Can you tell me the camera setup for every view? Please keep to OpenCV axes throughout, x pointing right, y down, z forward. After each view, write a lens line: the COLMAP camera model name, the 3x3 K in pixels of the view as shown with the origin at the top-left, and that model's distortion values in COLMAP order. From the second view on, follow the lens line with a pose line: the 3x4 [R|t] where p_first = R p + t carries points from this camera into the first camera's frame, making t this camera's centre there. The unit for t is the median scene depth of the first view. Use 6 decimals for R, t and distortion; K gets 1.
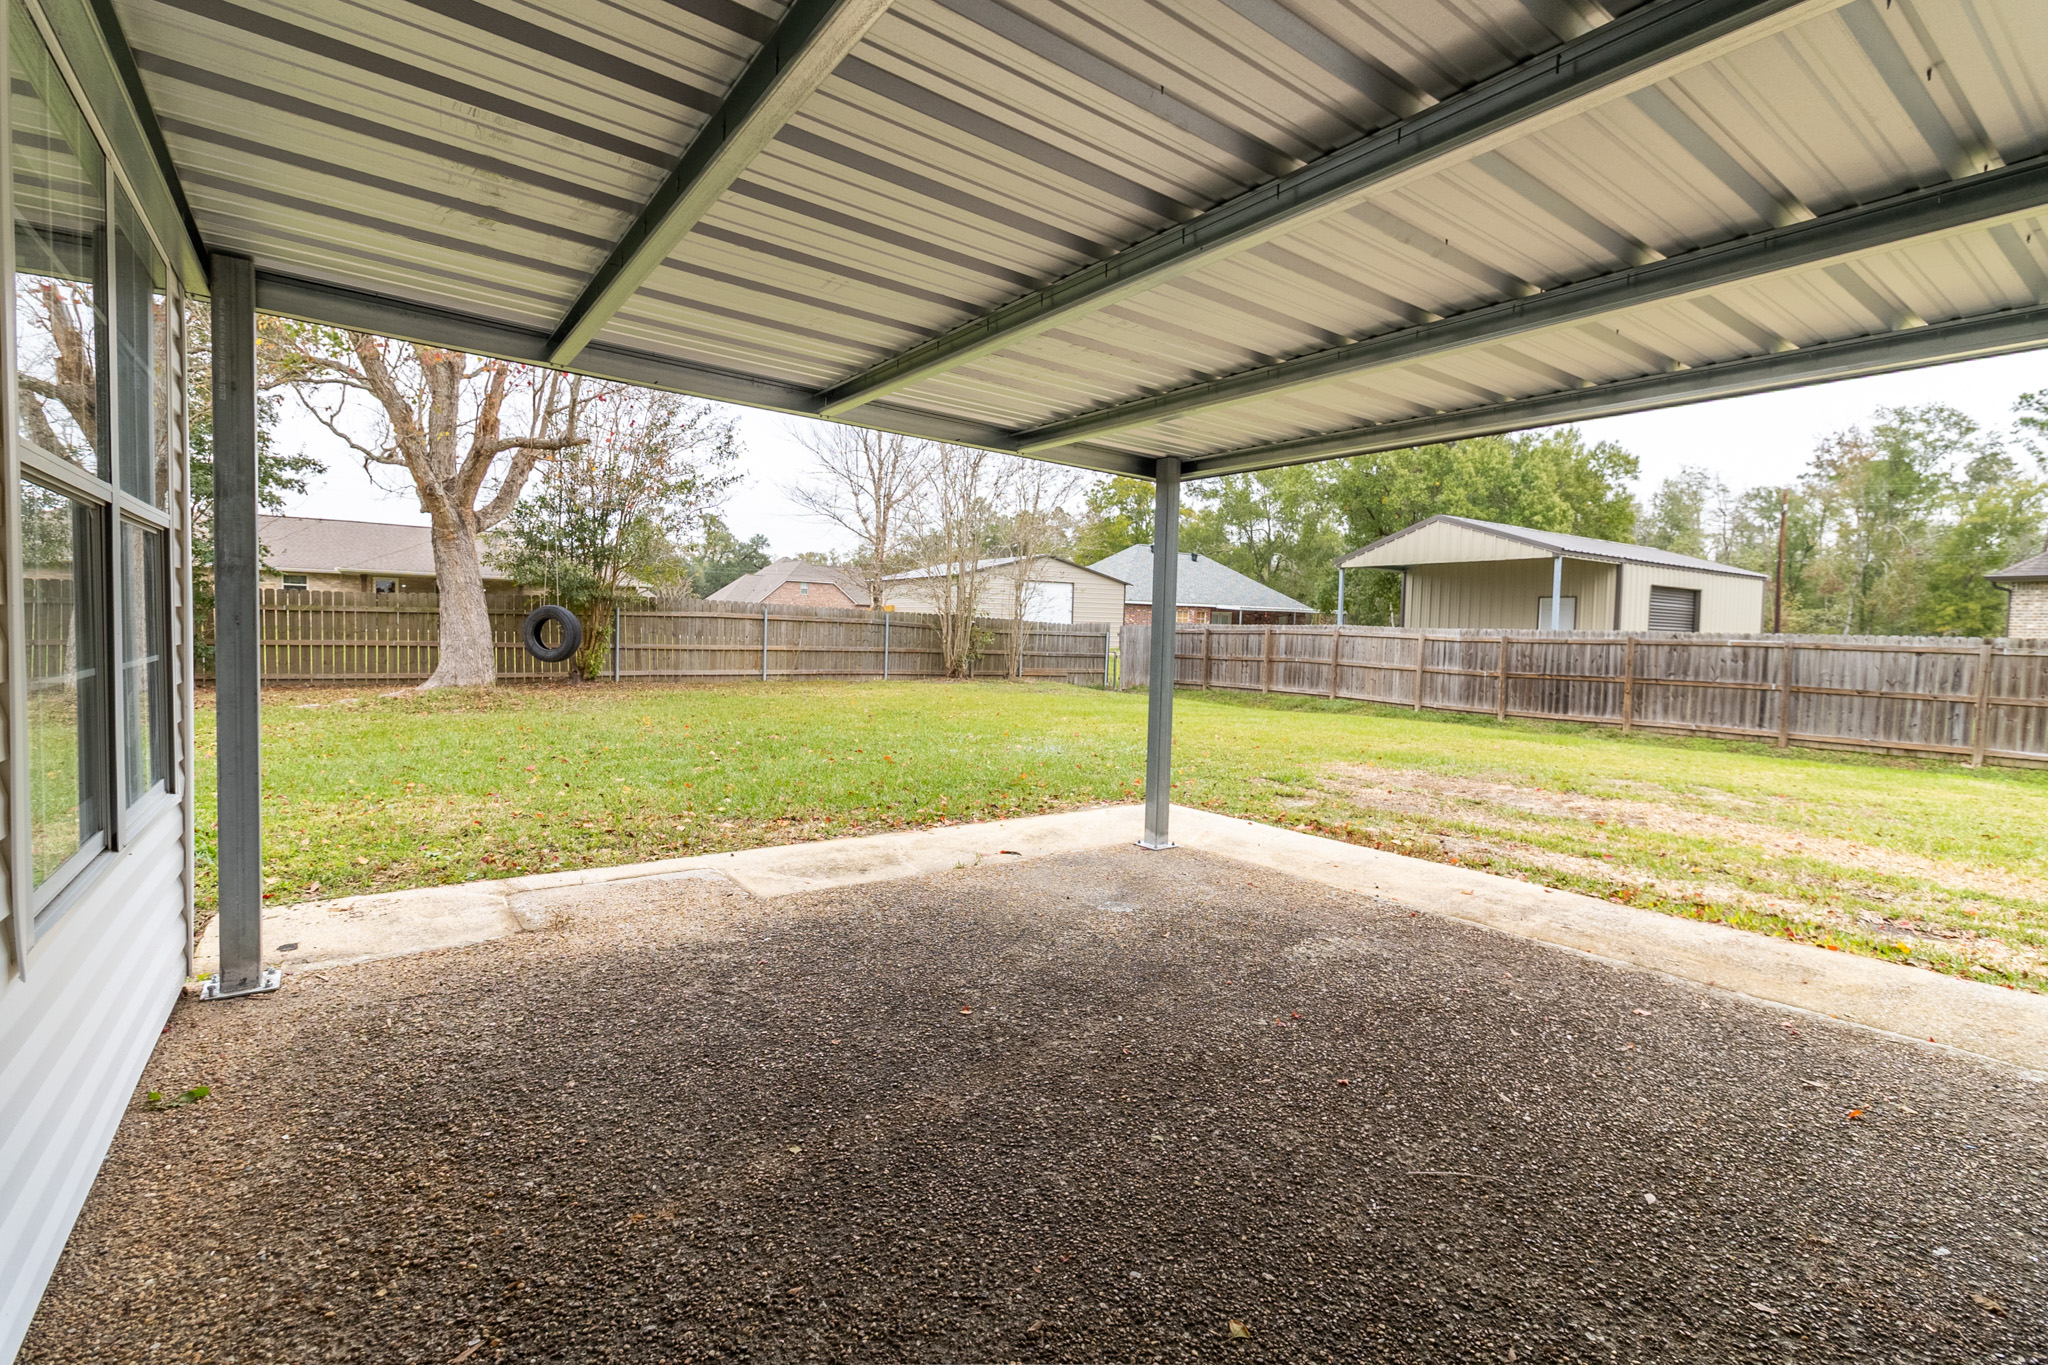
lens RADIAL K [[929.2, 0, 1025.2], [0, 929.2, 668.5], [0, 0, 1]] dist [0.000513, 0.000063]
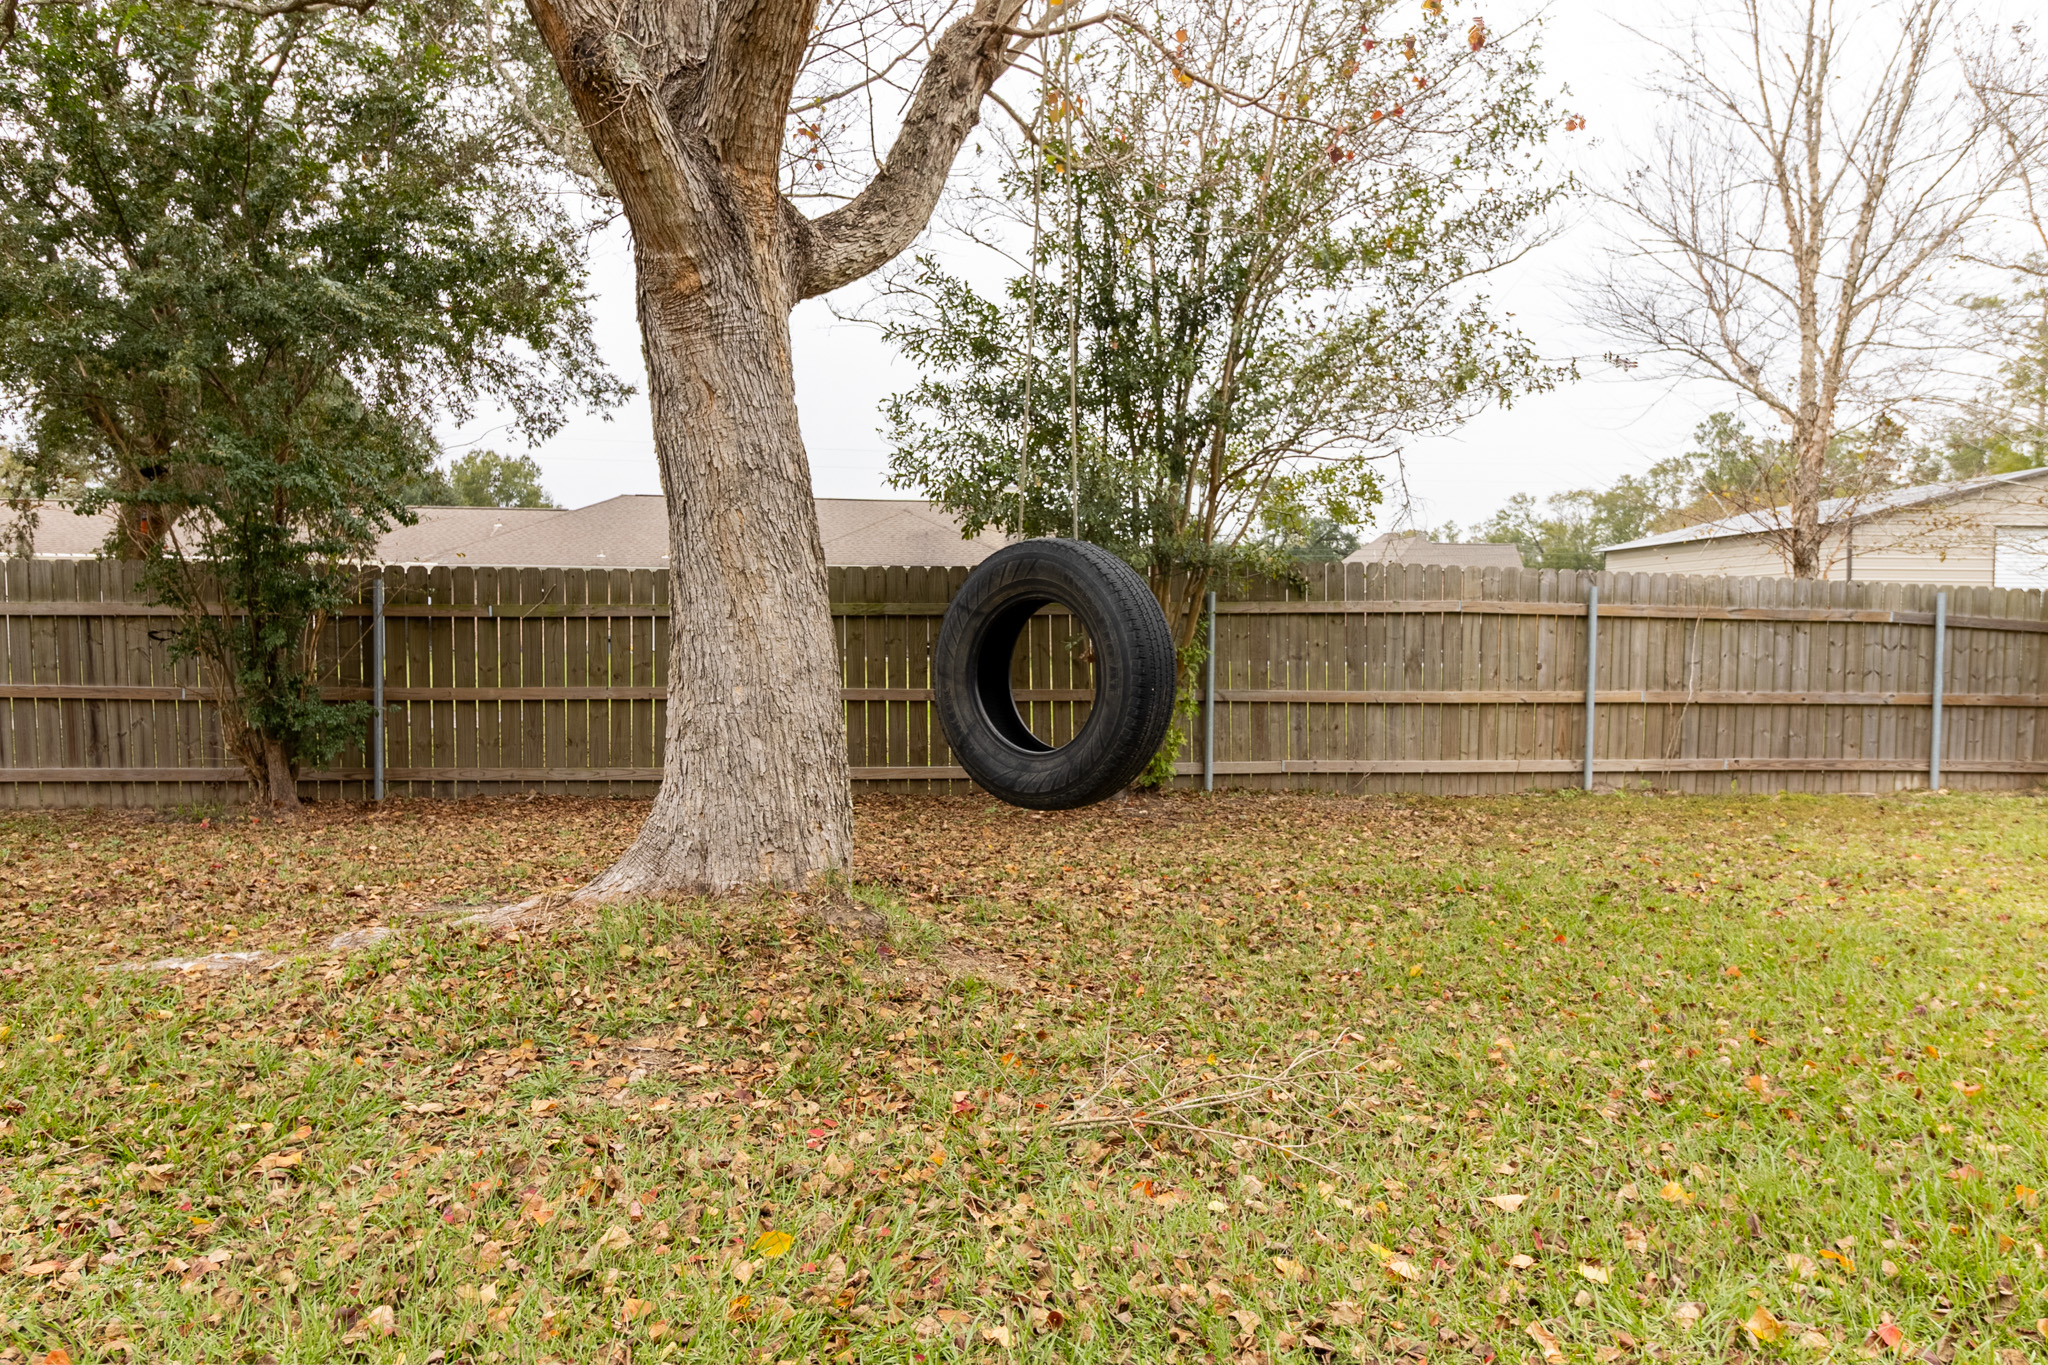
lens RADIAL K [[1410.5, 0, 1024.0], [0, 1410.5, 682.5], [0, 0, 1]] dist [-0.000678, -0.000268]
pose [[0.881029, -0.005443, -0.473031, -0.228914], [-0.003195, 0.999843, -0.017455, -0.018565], [0.473052, 0.016890, 0.880873, 0.450093]]
